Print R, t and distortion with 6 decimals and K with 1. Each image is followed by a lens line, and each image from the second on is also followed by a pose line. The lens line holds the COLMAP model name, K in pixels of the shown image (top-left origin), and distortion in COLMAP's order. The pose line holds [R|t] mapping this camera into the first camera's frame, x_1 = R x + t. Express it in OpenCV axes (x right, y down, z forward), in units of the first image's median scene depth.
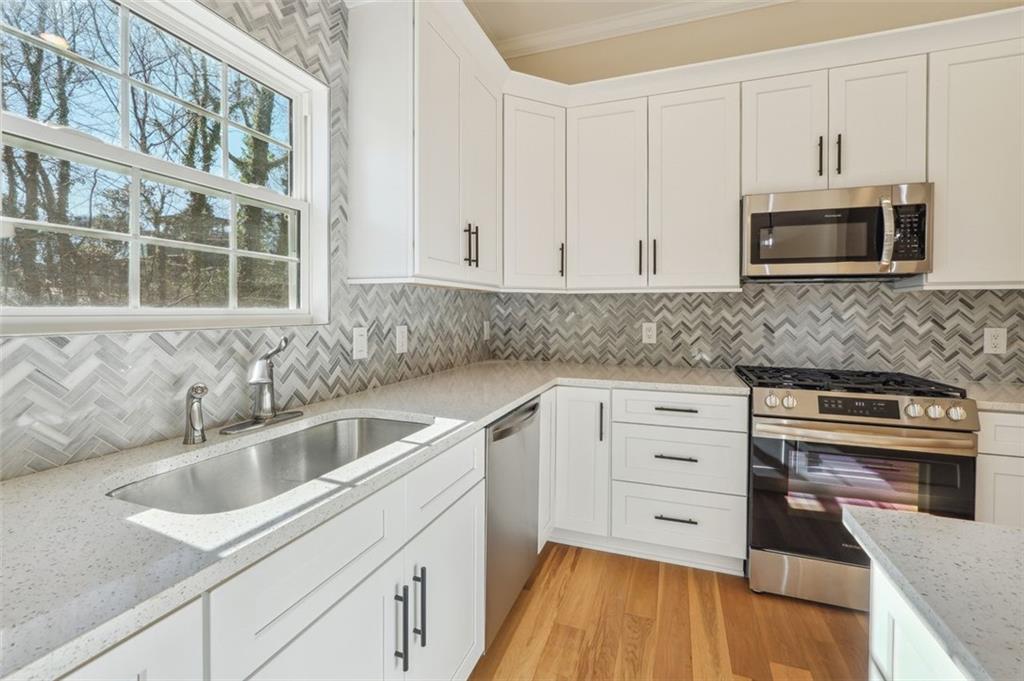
lens RADIAL K [[442.4, 0, 511.1], [0, 442.4, 316.5], [0, 0, 1]] dist [-0.011150, 0.000709]
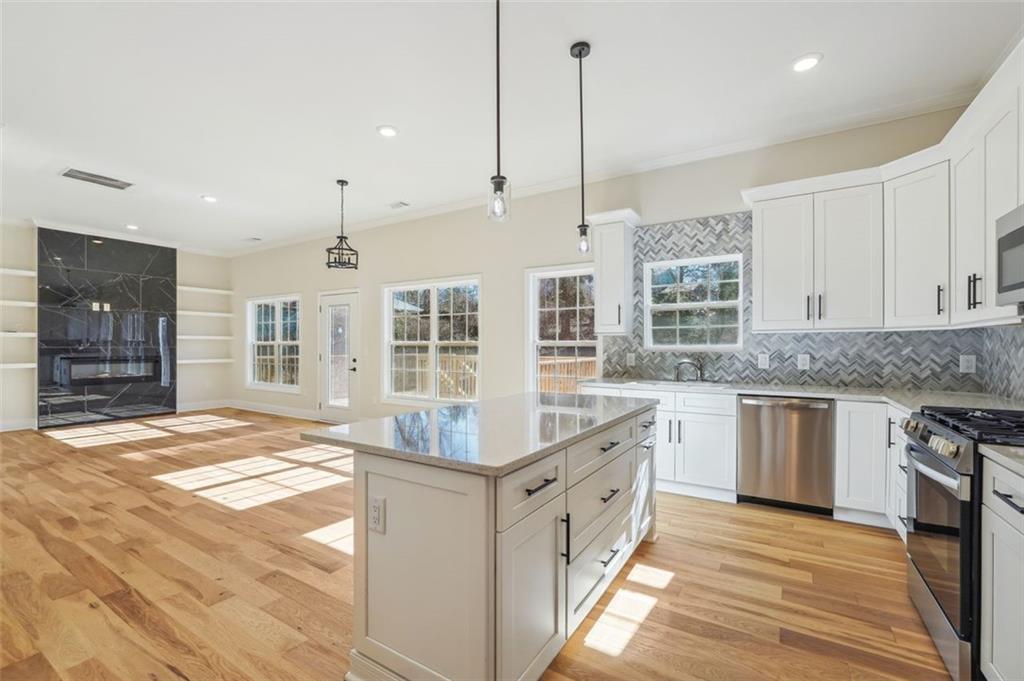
lens RADIAL K [[441.9, 0, 505.9], [0, 441.9, 347.8], [0, 0, 1]] dist [-0.010014, 0.000197]
pose [[-0.208621, -0.000718, -0.977996, 1.649348], [-0.011661, 0.999930, 0.001754, 0.005291], [0.977927, 0.011770, -0.208615, 0.182142]]
